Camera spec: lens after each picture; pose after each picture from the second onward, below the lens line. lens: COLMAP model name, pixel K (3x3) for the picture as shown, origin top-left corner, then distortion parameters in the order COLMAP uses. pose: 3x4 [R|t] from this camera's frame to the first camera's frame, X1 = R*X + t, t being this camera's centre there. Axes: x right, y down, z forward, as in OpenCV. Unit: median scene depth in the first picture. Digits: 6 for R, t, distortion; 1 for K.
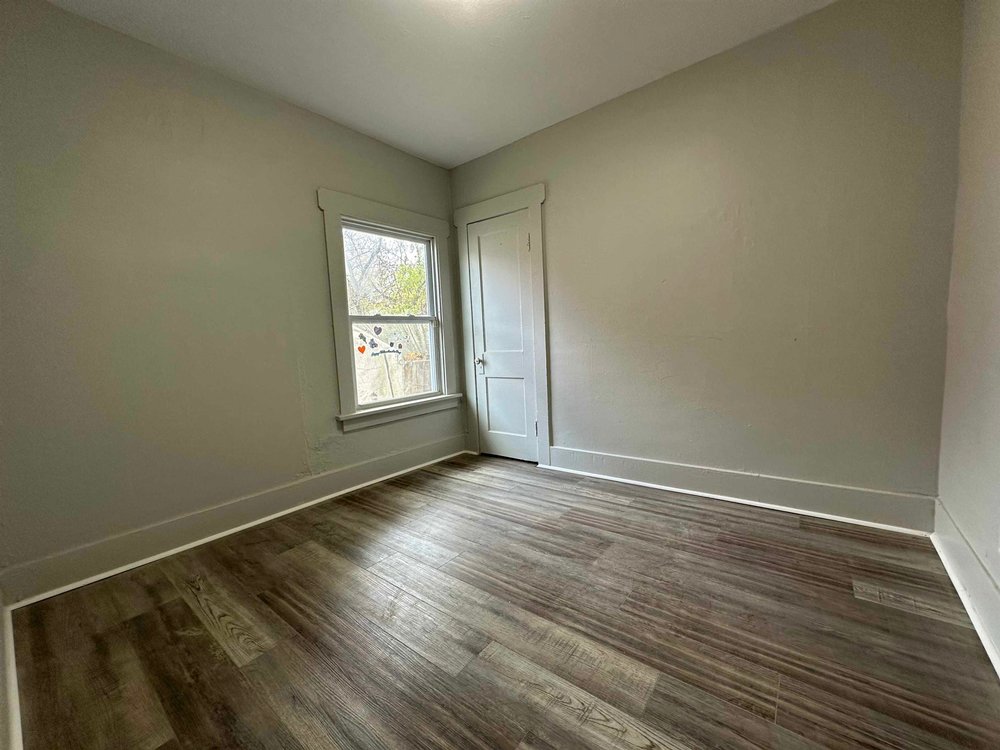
lens RADIAL K [[396.7, 0, 500.0], [0, 396.7, 375.0], [0, 0, 1]] dist [-0.002948, 0.000078]
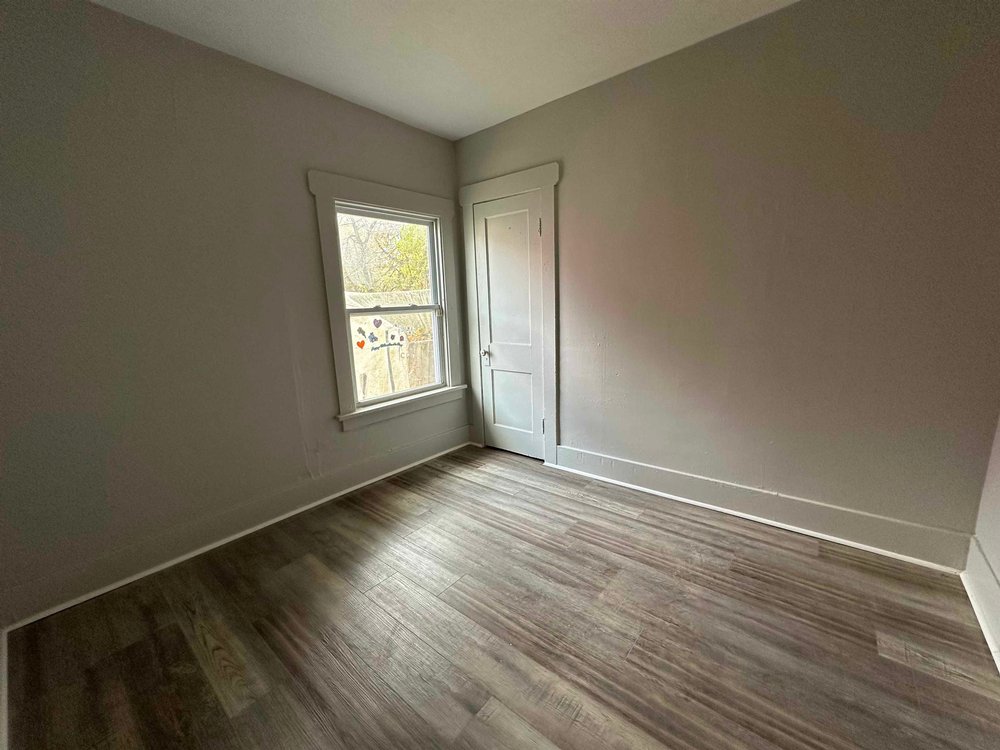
lens RADIAL K [[396.7, 0, 500.0], [0, 396.7, 375.0], [0, 0, 1]] dist [-0.002948, 0.000078]
pose [[0.999692, 0.016245, -0.018745, 0.004462], [-0.014359, 0.995208, 0.096726, -0.136117], [0.020226, -0.096427, 0.995135, 0.087407]]
